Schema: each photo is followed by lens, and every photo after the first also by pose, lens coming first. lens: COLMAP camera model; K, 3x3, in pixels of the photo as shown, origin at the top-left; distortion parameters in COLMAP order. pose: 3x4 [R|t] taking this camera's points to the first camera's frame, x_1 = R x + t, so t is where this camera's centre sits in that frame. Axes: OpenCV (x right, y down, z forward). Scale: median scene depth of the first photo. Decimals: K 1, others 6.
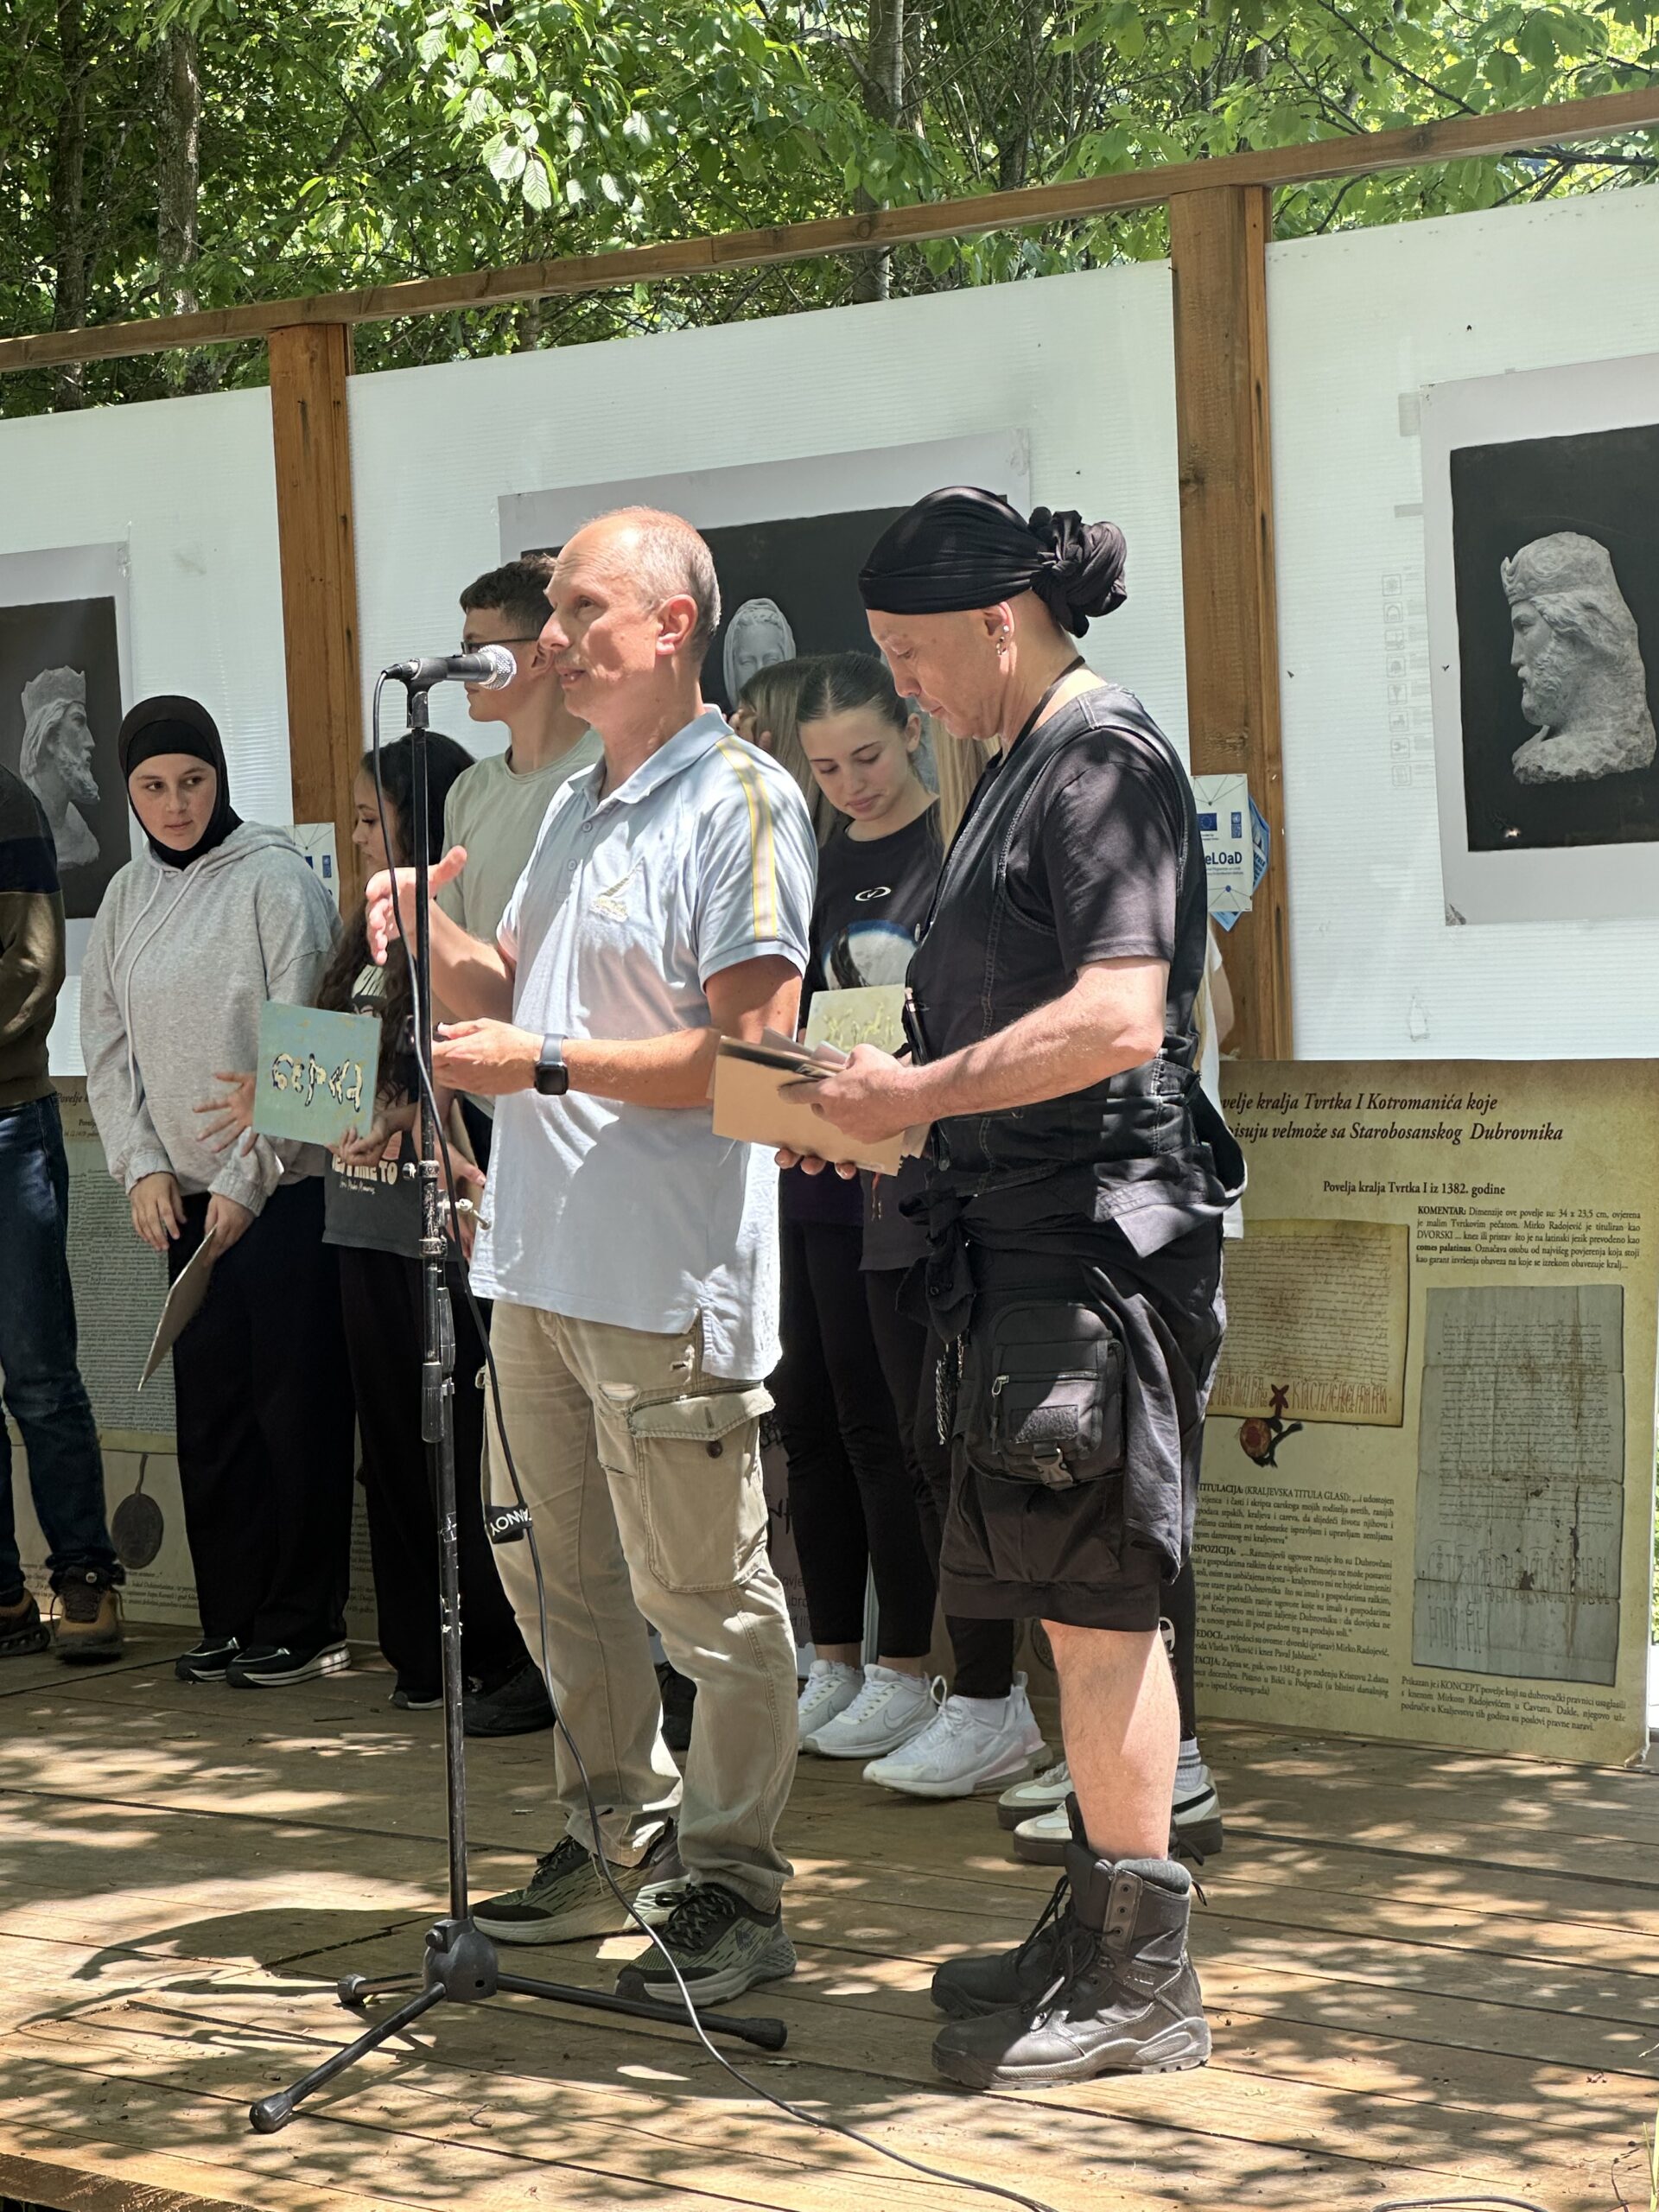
lens RADIAL K [[5216.5, 0, 829.6], [0, 5216.5, 1106.0], [0, 0, 1]] dist [-0.102979, 0.000000]
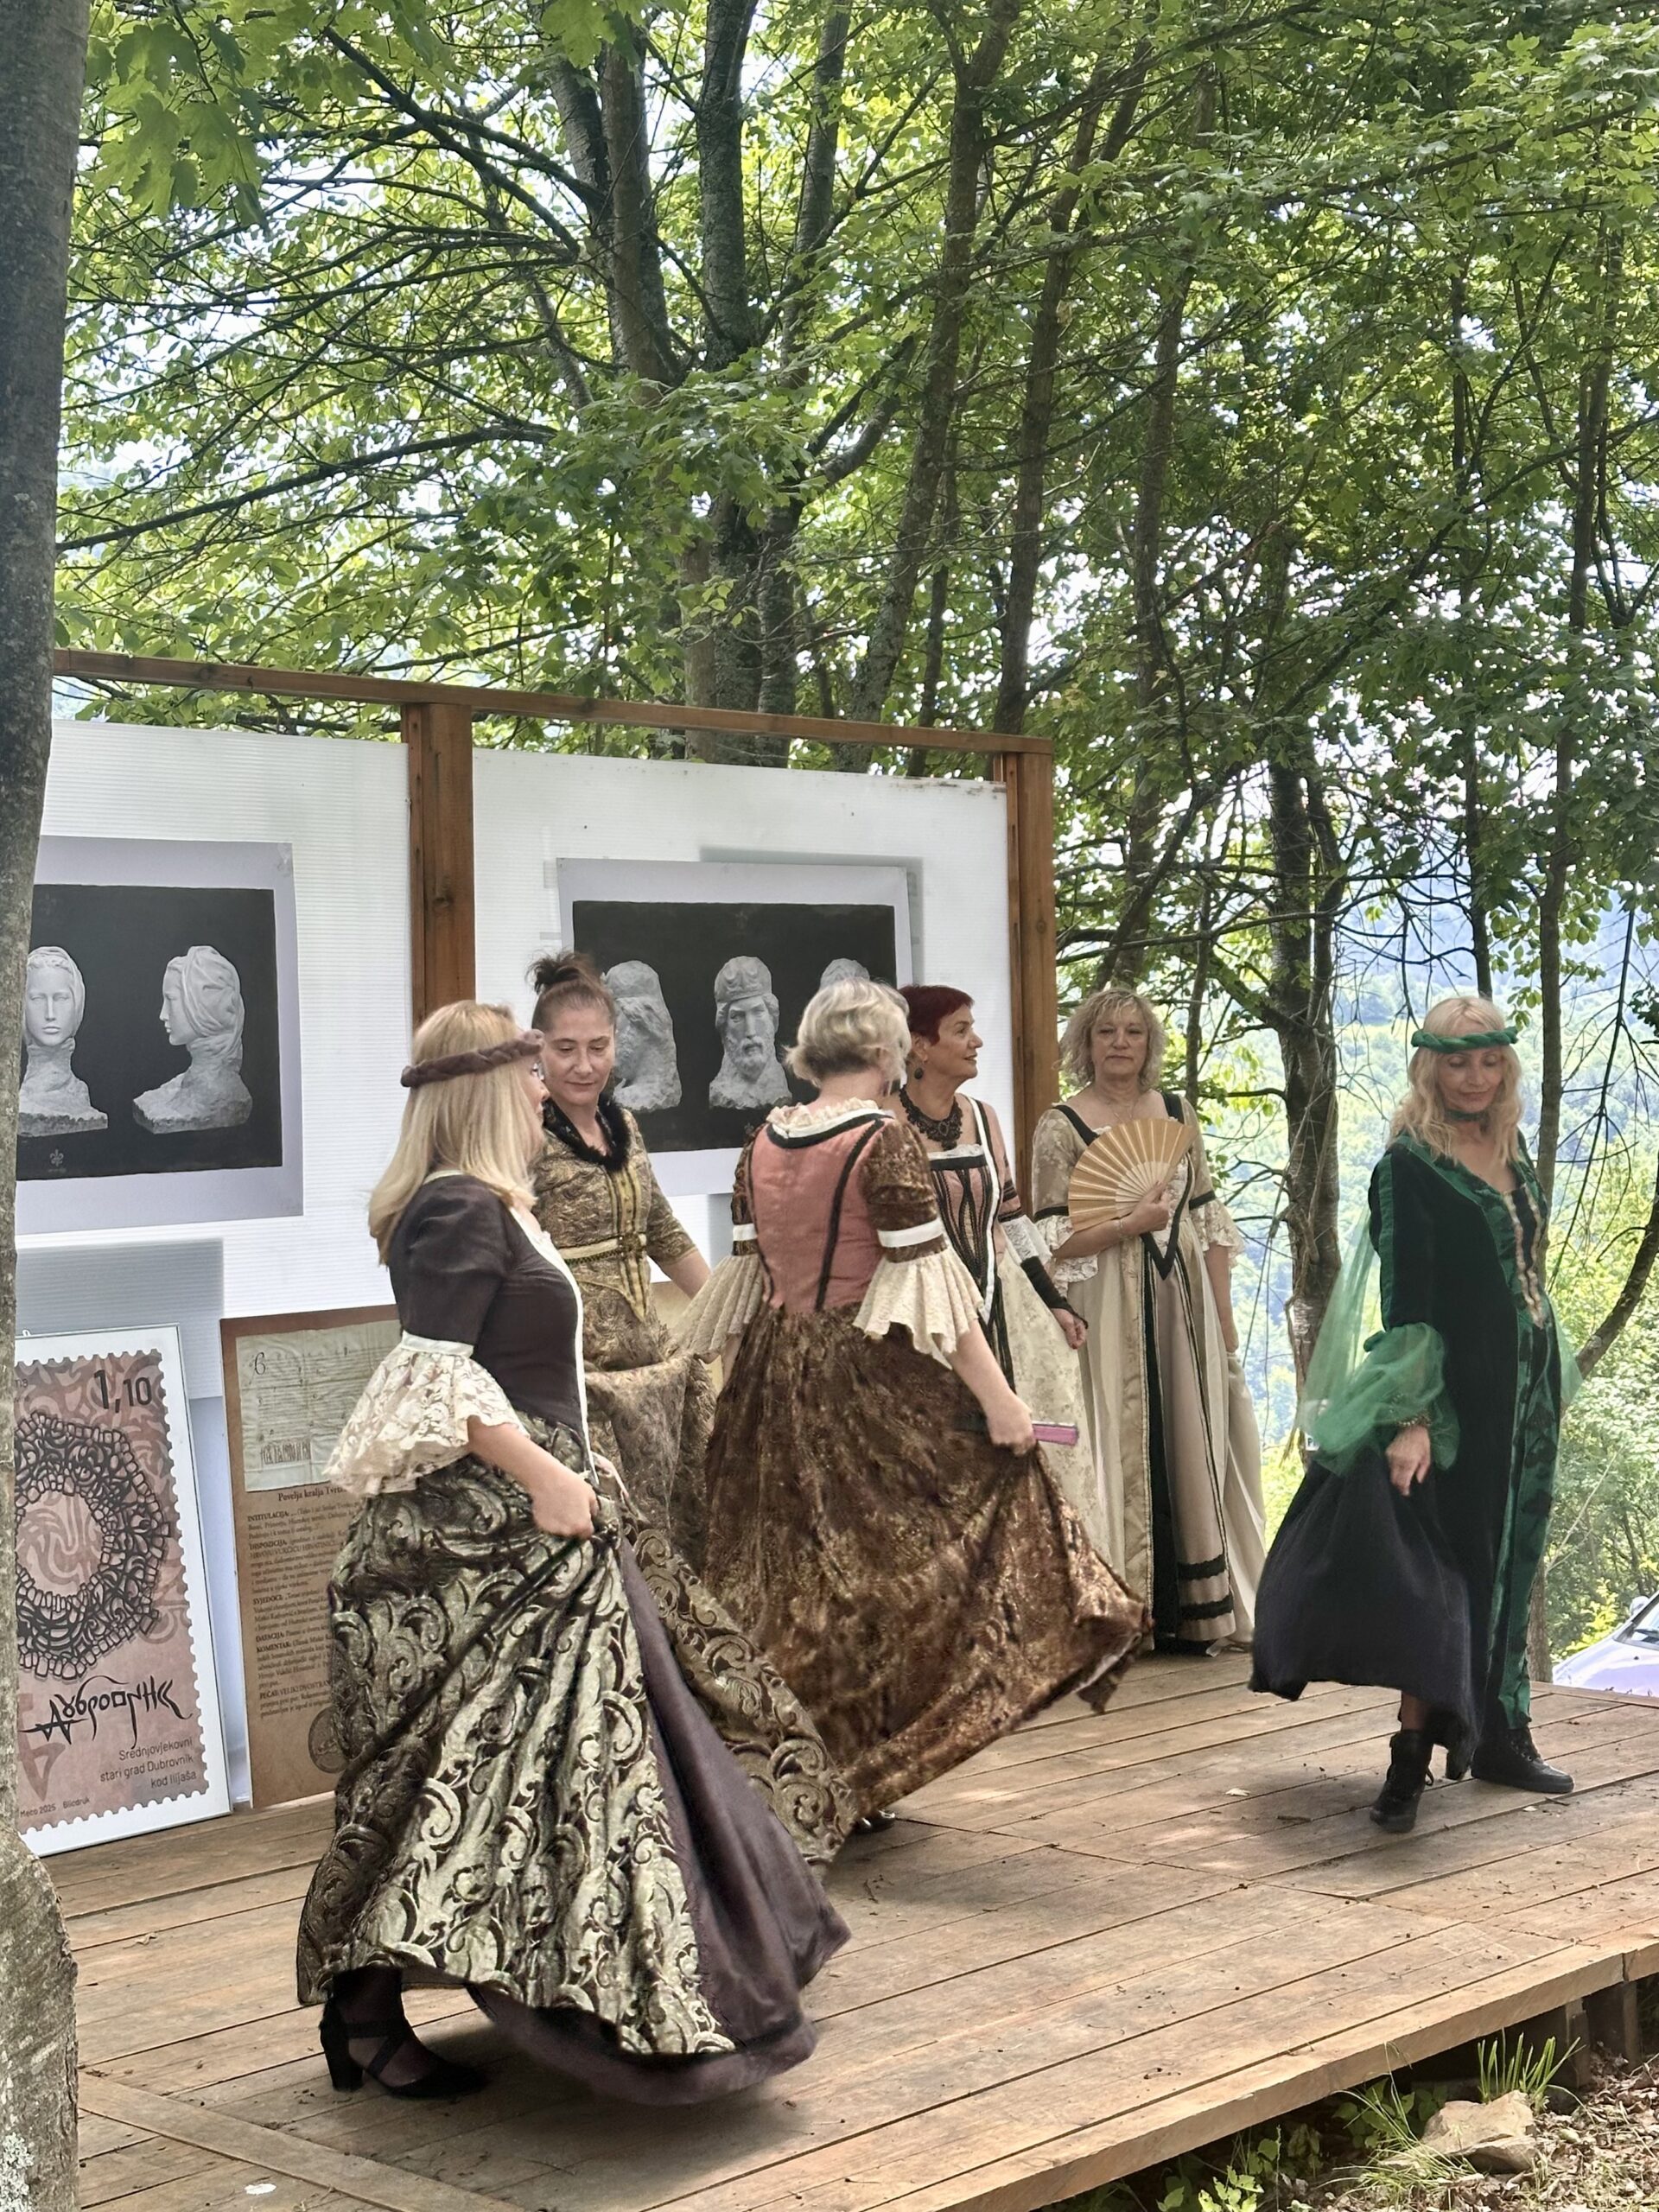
lens RADIAL K [[3481.3, 0, 829.6], [0, 3481.3, 1106.3], [0, 0, 1]] dist [-0.017308, 0.000000]
pose [[-0.006734, 0.055287, 0.998448, -0.951597], [0.087885, 0.994639, -0.054484, 0.000246], [-0.996108, 0.087382, -0.011557, 0.956804]]
